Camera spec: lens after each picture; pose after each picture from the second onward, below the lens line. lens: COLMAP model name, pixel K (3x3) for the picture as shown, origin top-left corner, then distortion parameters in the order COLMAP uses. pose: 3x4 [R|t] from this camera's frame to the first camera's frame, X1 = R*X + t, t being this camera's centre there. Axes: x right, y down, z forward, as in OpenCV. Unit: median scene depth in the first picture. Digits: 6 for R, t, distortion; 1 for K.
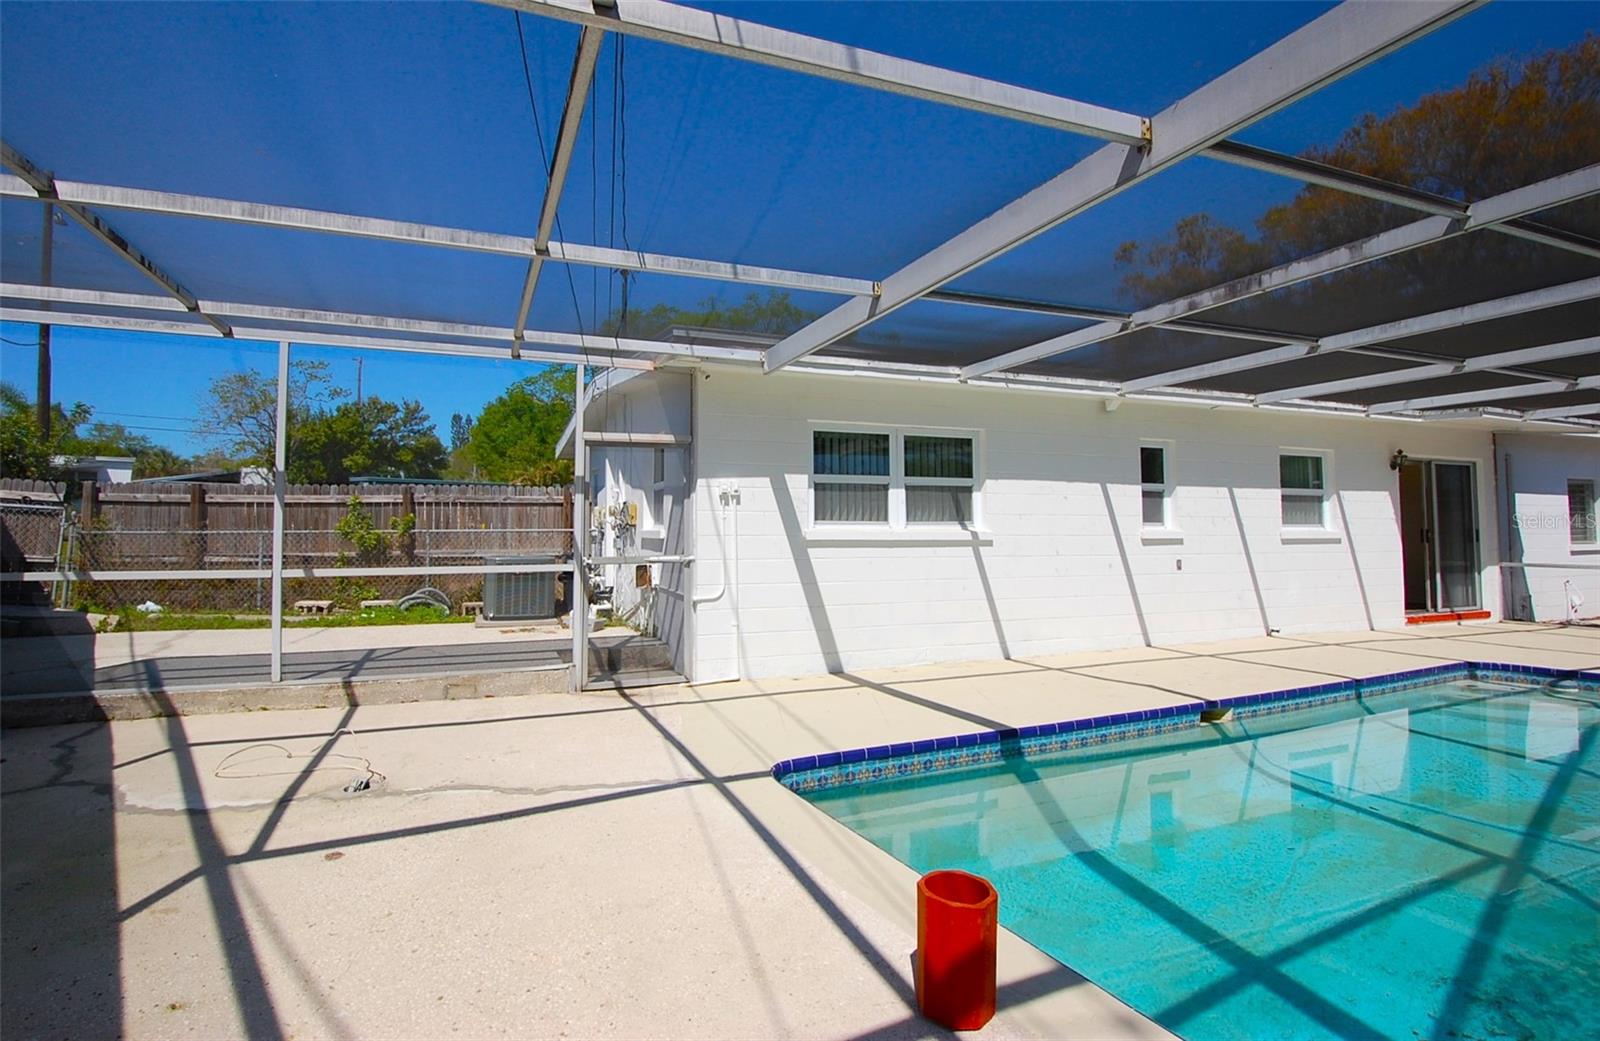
lens RADIAL K [[769.3, 0, 796.9], [0, 769.3, 516.4], [0, 0, 1]] dist [-0.000454, -0.000187]
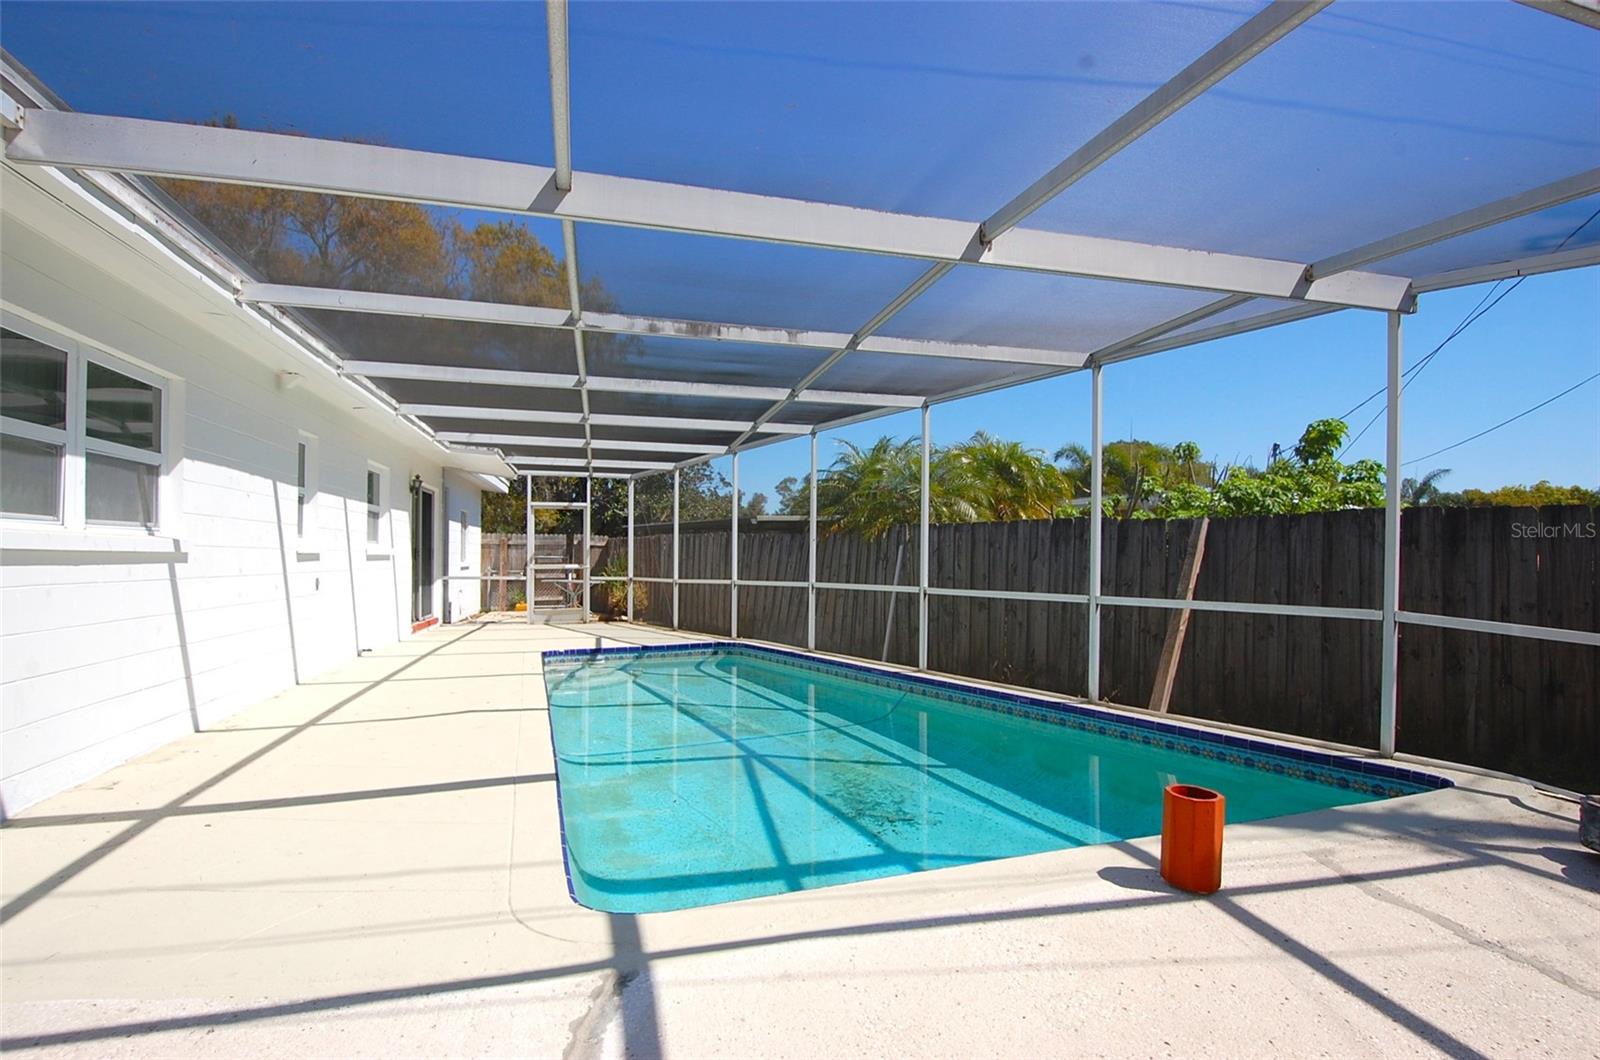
lens RADIAL K [[783.5, 0, 804.6], [0, 783.5, 559.2], [0, 0, 1]] dist [0.000040, 0.000163]
pose [[0.127840, -0.002387, 0.991792, -0.350725], [-0.020739, 0.999772, 0.005079, 0.022836], [-0.991578, -0.021218, 0.127761, 0.427241]]
